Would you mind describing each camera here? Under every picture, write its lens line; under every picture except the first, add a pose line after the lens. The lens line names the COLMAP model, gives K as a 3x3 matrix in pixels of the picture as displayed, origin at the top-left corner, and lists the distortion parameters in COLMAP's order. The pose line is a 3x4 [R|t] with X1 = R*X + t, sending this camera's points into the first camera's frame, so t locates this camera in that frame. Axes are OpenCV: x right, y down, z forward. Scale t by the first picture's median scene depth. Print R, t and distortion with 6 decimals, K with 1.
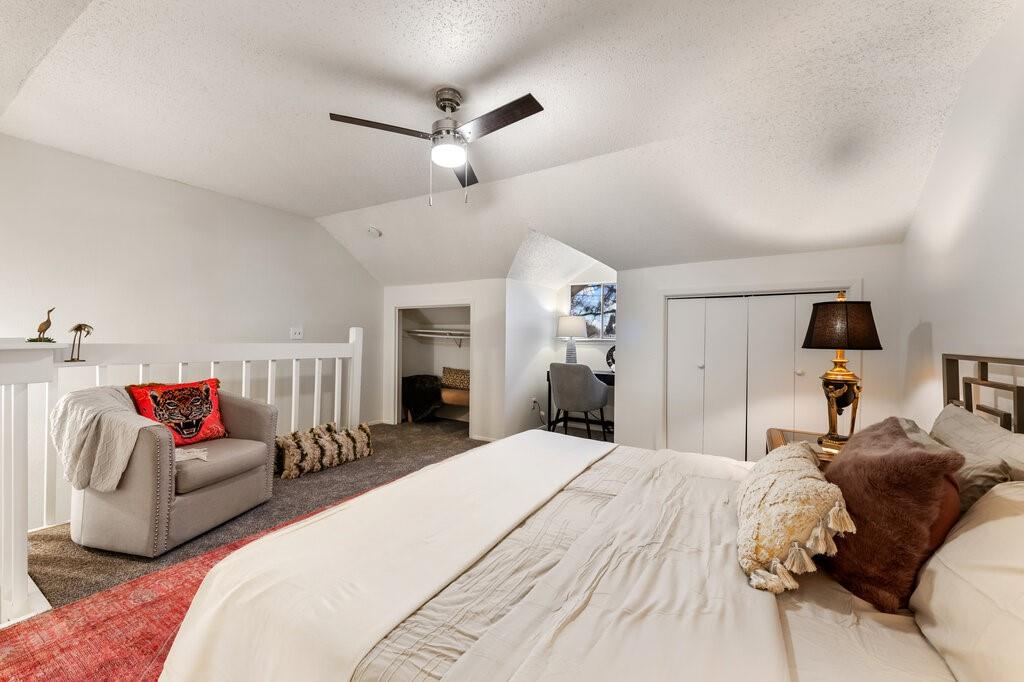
lens RADIAL K [[398.9, 0, 508.9], [0, 398.9, 337.6], [0, 0, 1]] dist [0.005956, -0.002337]
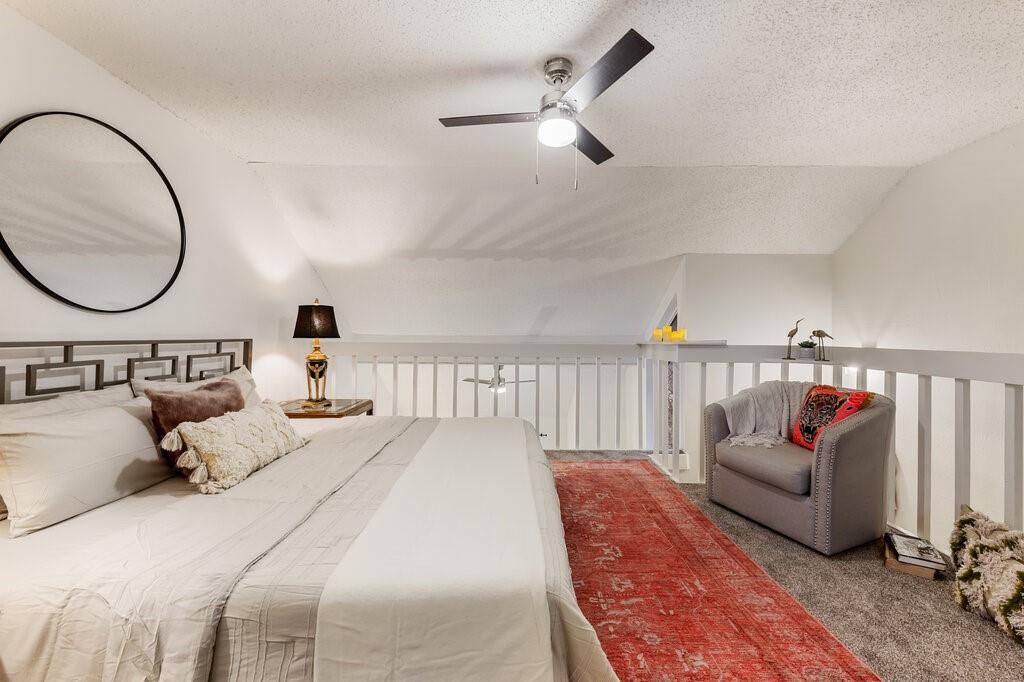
lens RADIAL K [[398.9, 0, 511.7], [0, 398.9, 336.4], [0, 0, 1]] dist [0.005956, -0.002337]
pose [[-0.859669, -0.019797, -0.510467, 0.332680], [-0.018847, 0.999798, -0.007036, 0.010256], [0.510503, 0.003572, -0.859868, 1.474714]]
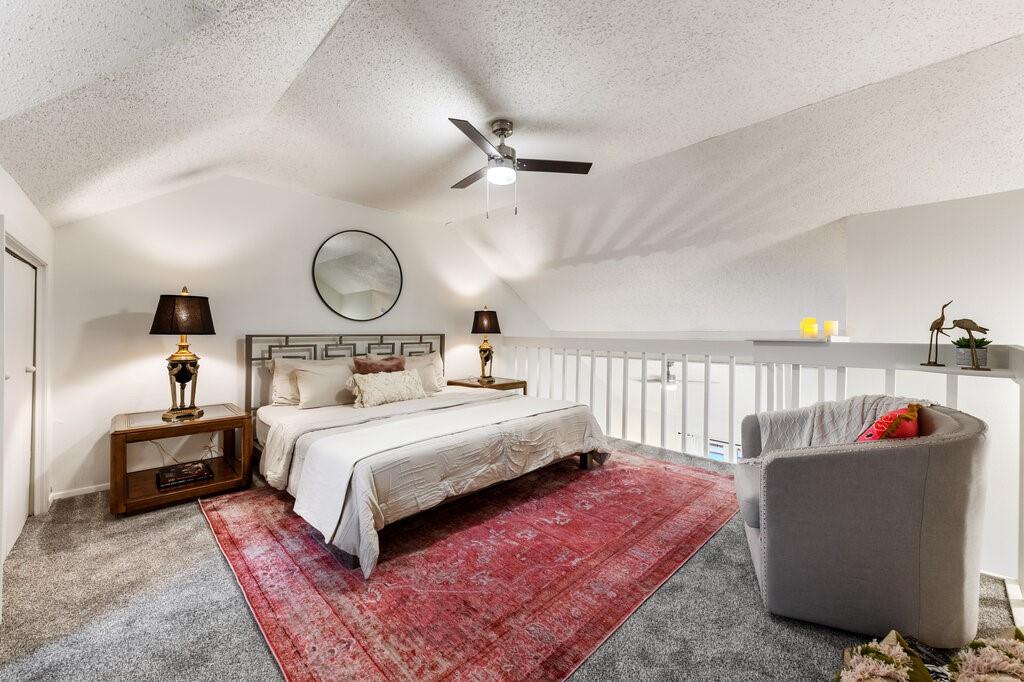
lens RADIAL K [[398.9, 0, 511.8], [0, 398.9, 332.7], [0, 0, 1]] dist [0.005956, -0.002337]
pose [[-0.966834, -0.017778, 0.254786, -0.414372], [-0.016804, 0.999841, 0.006000, 0.000188], [-0.254852, 0.001520, -0.966979, 1.819403]]
